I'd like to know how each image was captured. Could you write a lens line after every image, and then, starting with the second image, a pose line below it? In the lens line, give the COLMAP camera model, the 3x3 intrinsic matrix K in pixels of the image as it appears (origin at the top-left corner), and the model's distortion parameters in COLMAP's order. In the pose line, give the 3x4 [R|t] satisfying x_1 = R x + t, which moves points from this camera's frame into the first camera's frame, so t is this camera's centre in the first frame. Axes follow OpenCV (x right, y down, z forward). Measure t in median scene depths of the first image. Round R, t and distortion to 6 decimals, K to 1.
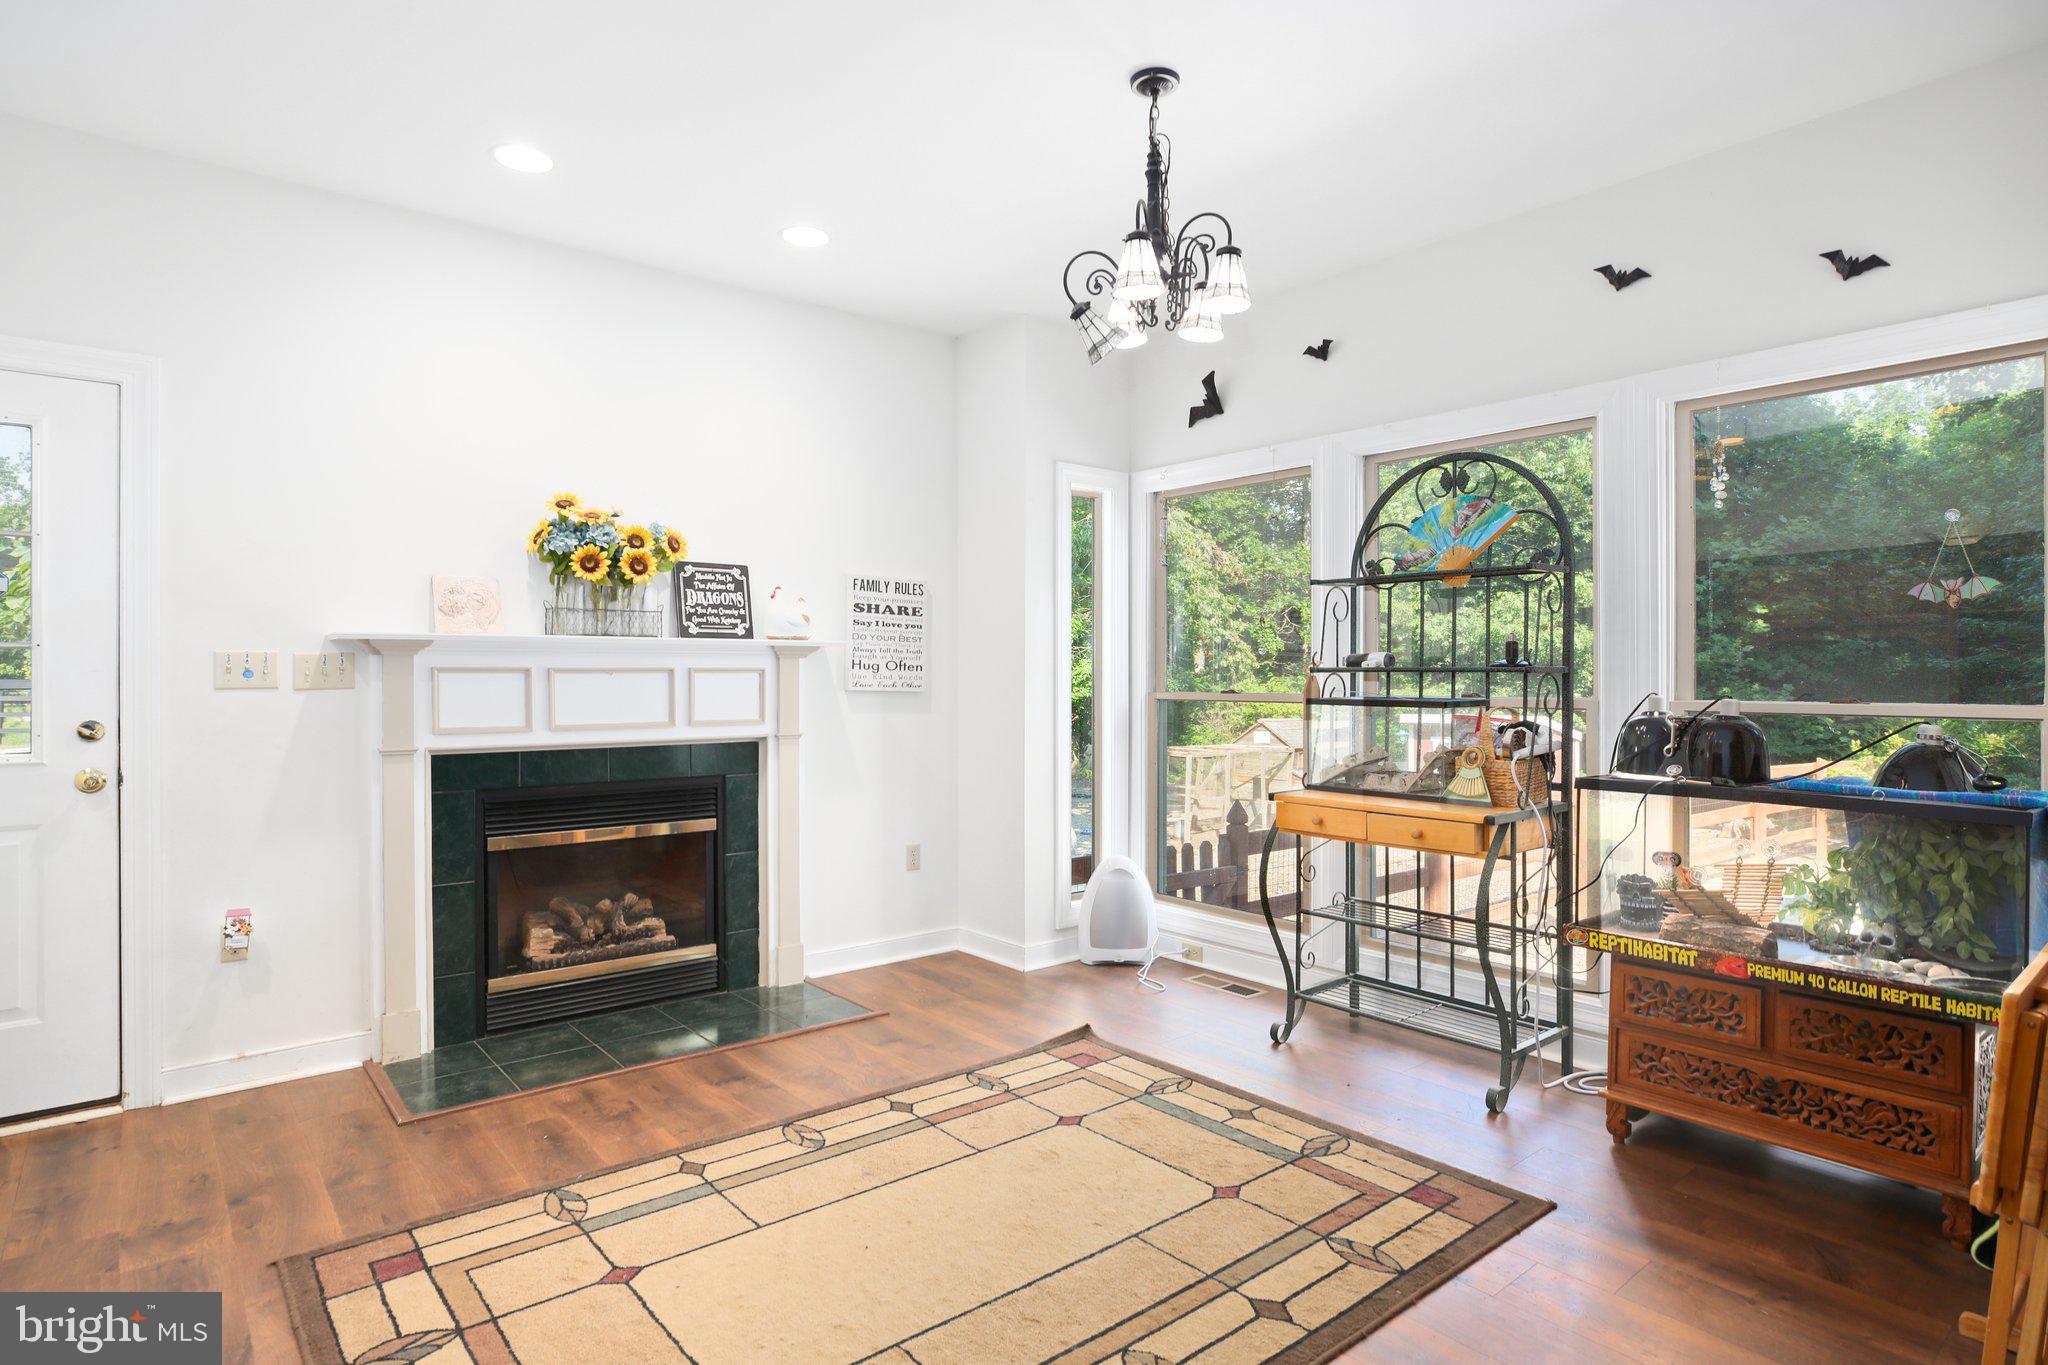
lens RADIAL K [[1112.3, 0, 1032.5], [0, 1112.3, 670.2], [0, 0, 1]] dist [-0.017793, 0.007606]
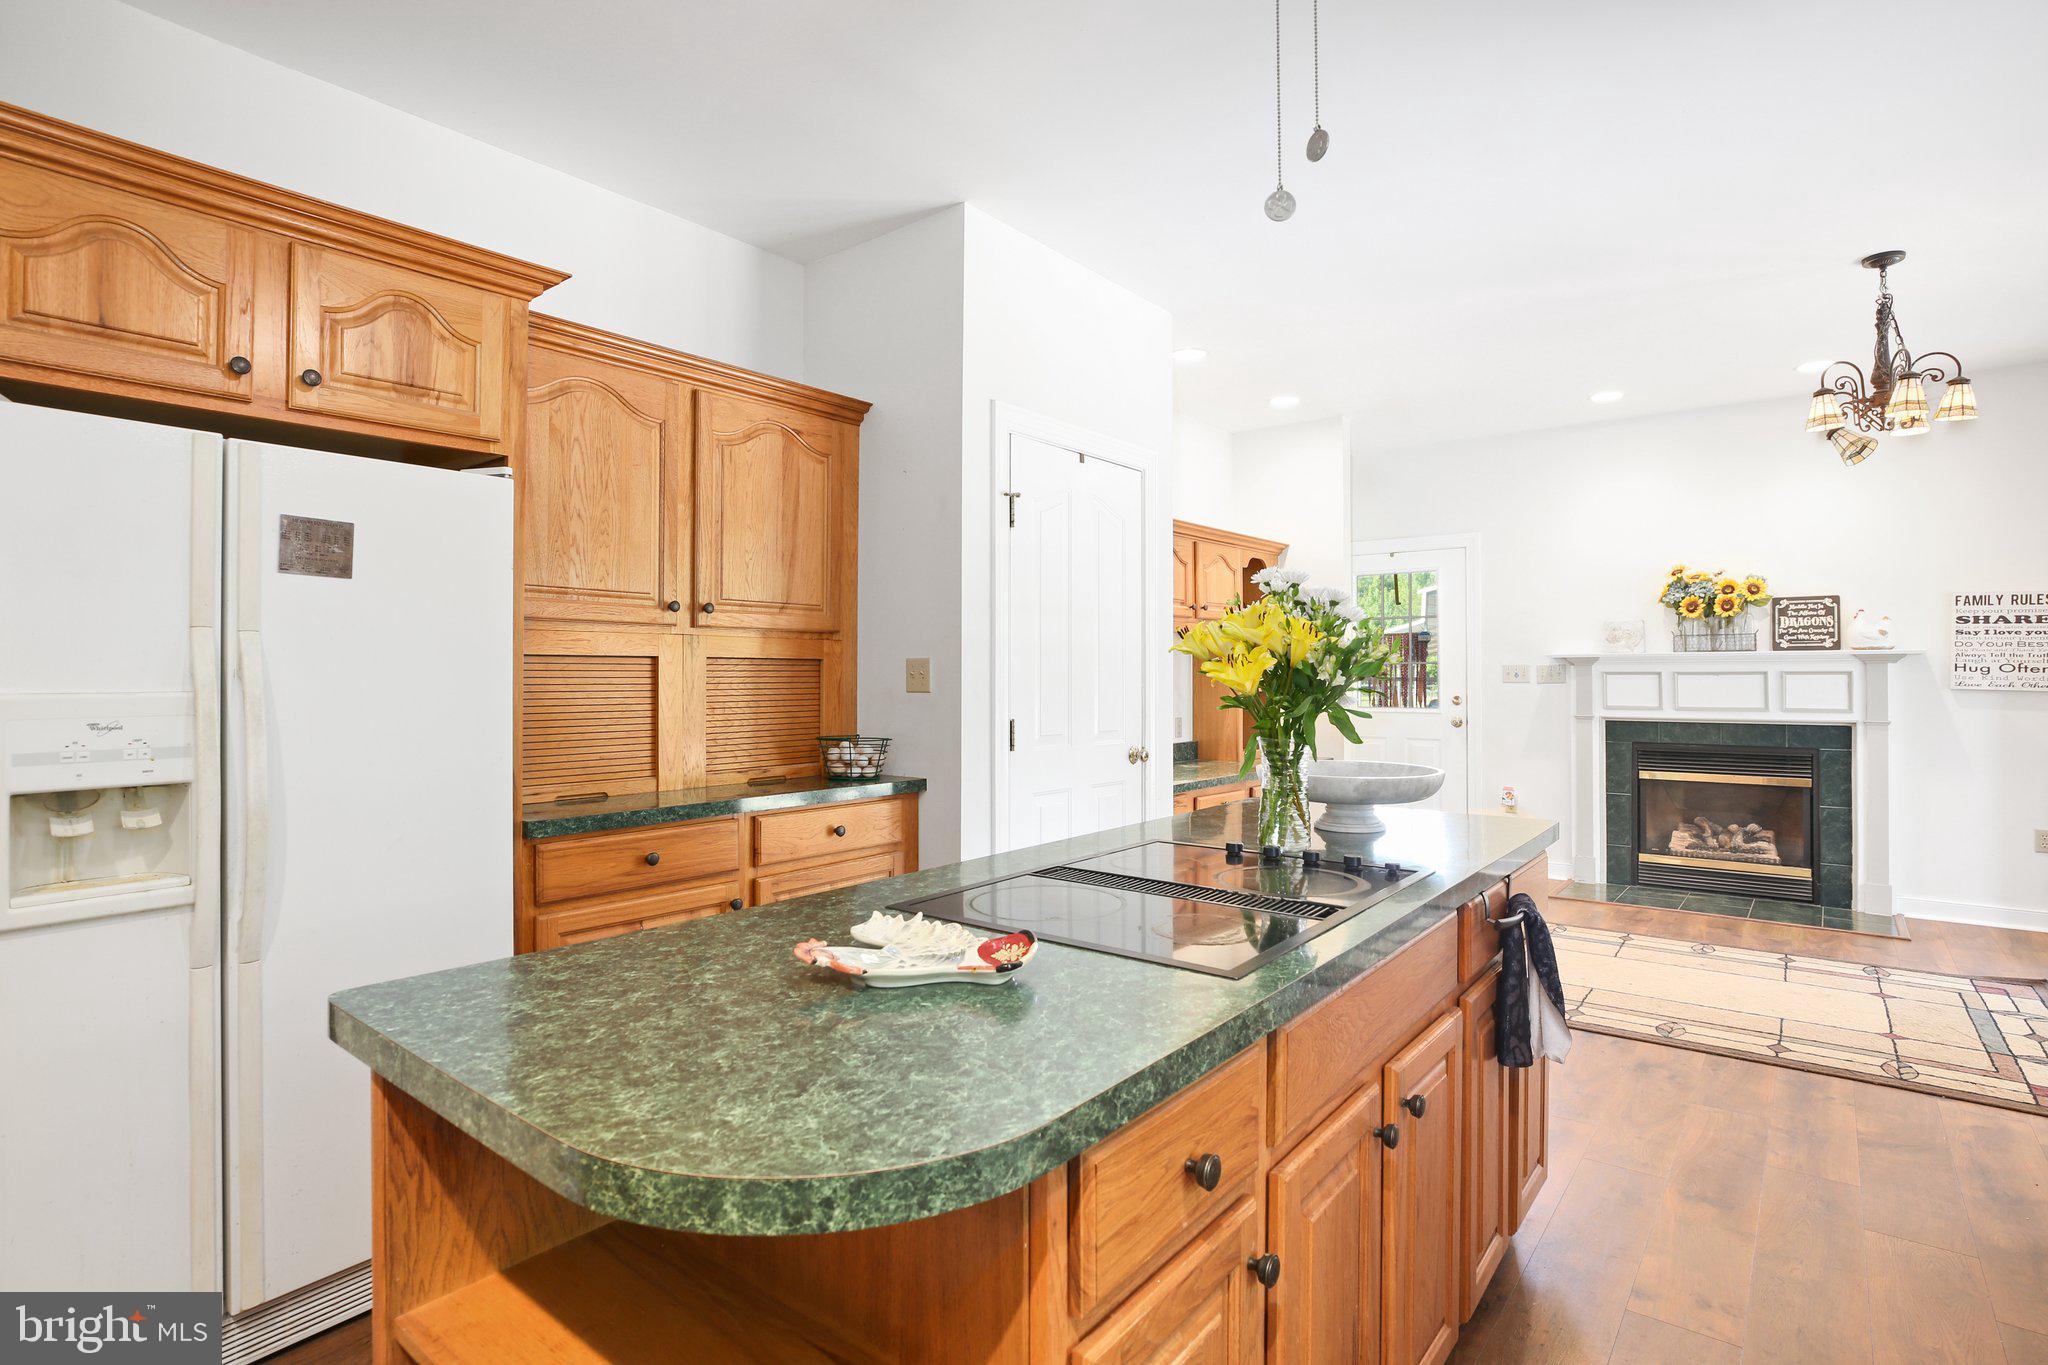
lens RADIAL K [[1020.1, 0, 1030.2], [0, 1020.1, 666.2], [0, 0, 1]] dist [-0.037379, 0.013943]
pose [[0.203416, -0.010822, -0.979033, 0.843769], [0.001743, 0.999941, -0.010691, 0.003944], [0.979091, 0.000468, 0.203423, -0.244094]]
